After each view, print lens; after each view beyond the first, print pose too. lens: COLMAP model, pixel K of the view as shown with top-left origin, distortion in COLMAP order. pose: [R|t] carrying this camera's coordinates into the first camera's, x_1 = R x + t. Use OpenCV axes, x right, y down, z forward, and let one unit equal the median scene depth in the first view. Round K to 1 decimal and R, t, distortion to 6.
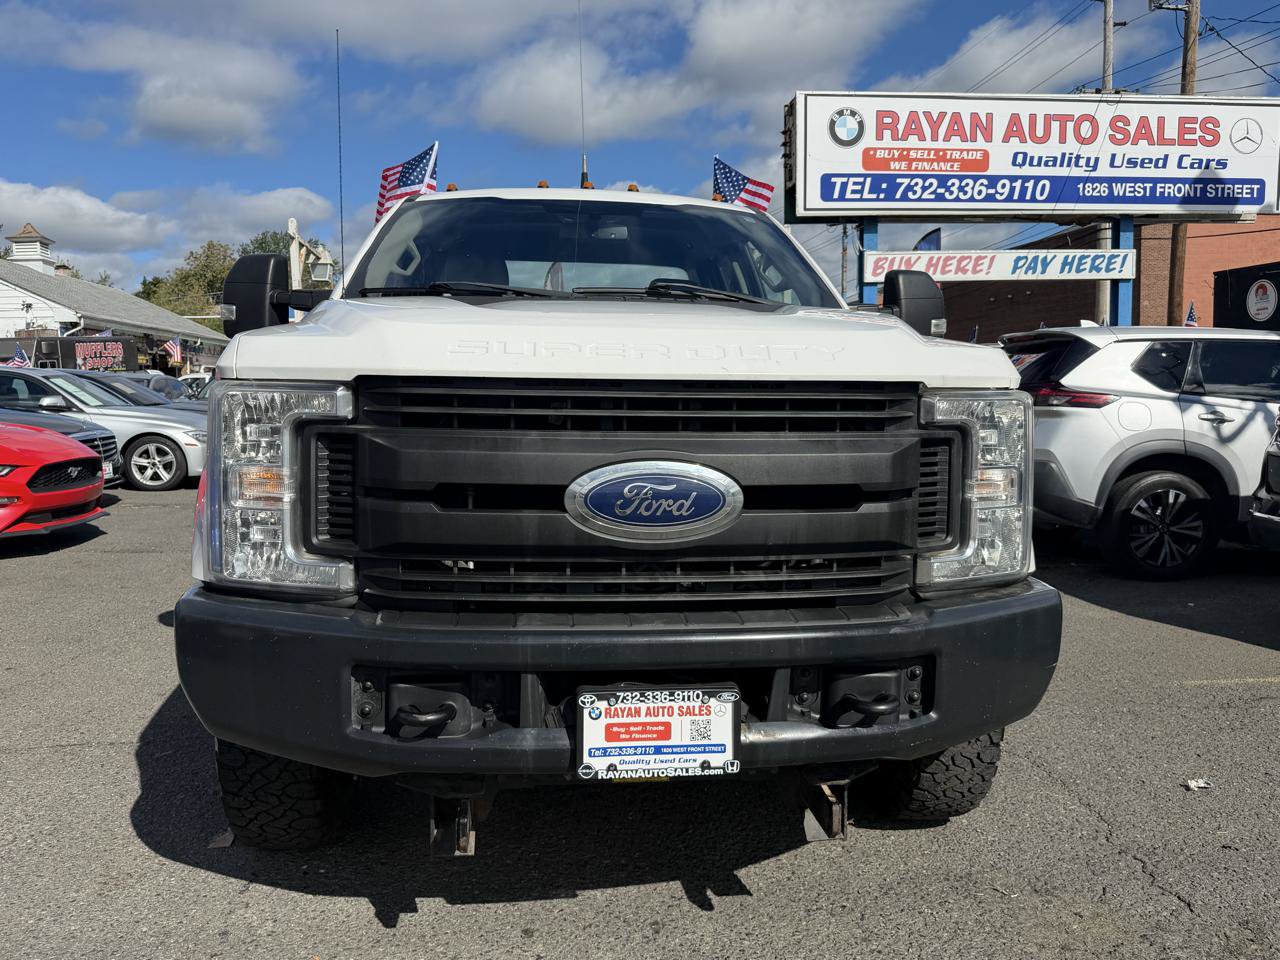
lens RADIAL K [[962.2, 0, 667.2], [0, 962.2, 474.8], [0, 0, 1]] dist [0.036958, -0.038582]
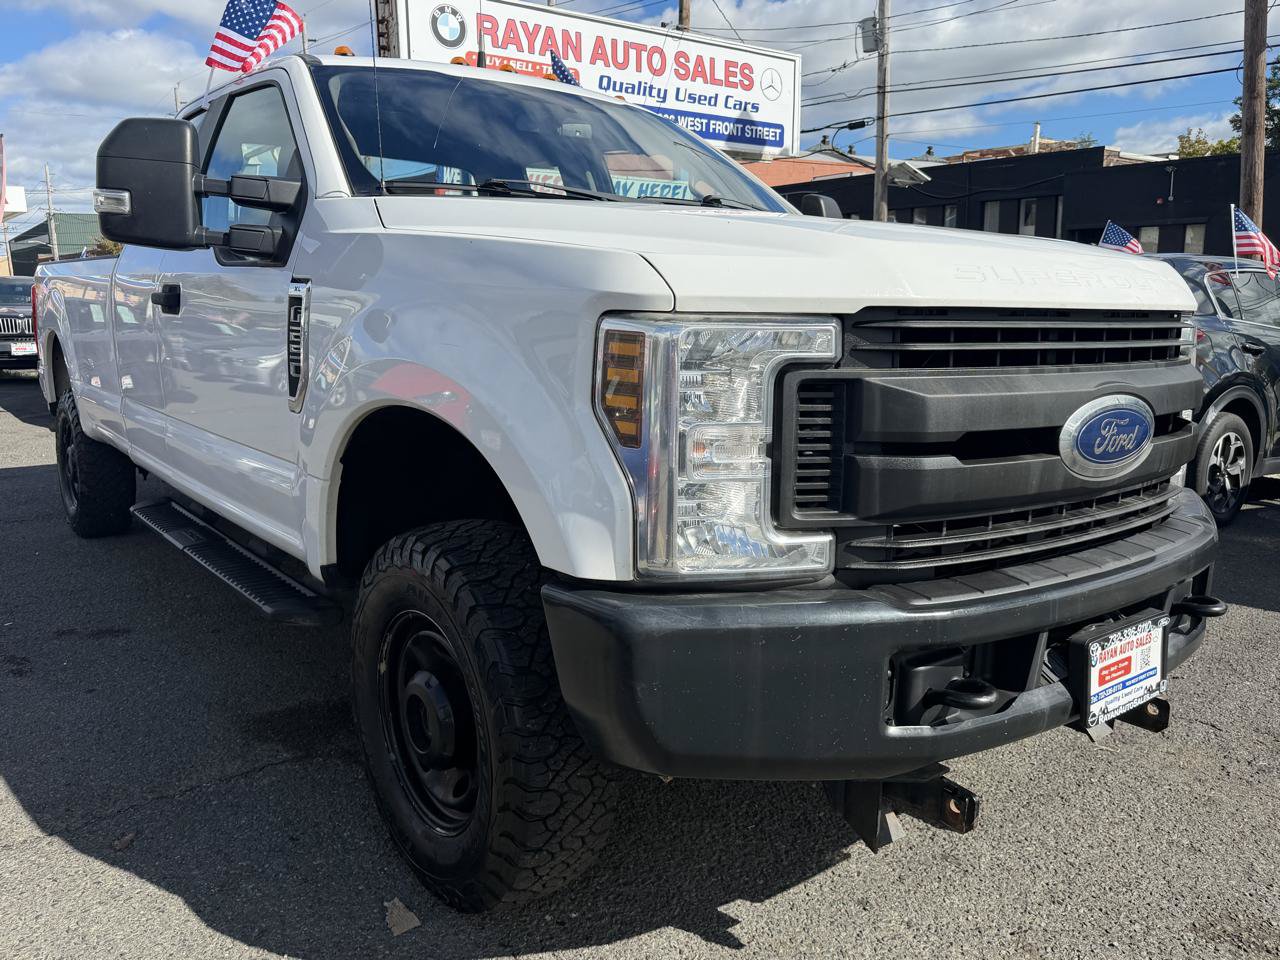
lens RADIAL K [[946.0, 0, 626.9], [0, 946.0, 475.3], [0, 0, 1]] dist [0.116265, -0.218942]
pose [[0.869036, -0.085733, 0.487265, -0.157433], [0.042147, 0.994120, 0.099744, -0.008784], [-0.492951, -0.066145, 0.867539, 0.069215]]
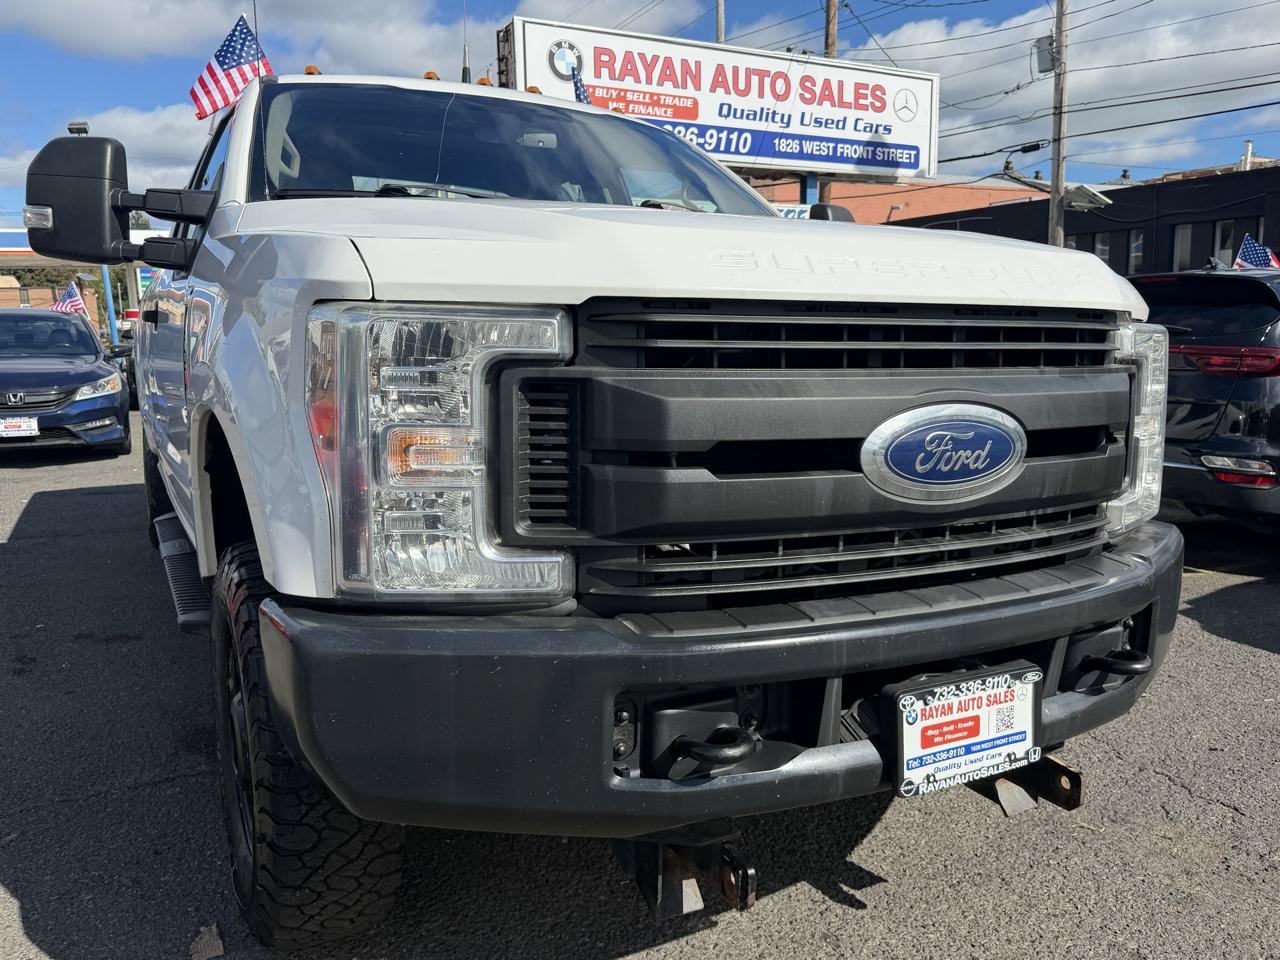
lens RADIAL K [[947.7, 0, 640.0], [0, 947.7, 480.0], [0, 0, 1]] dist [0.100657, -0.178102]
pose [[0.938092, -0.052406, 0.342400, -0.093798], [0.032178, 0.997399, 0.064496, -0.001882], [-0.344890, -0.049485, 0.937338, 0.056110]]
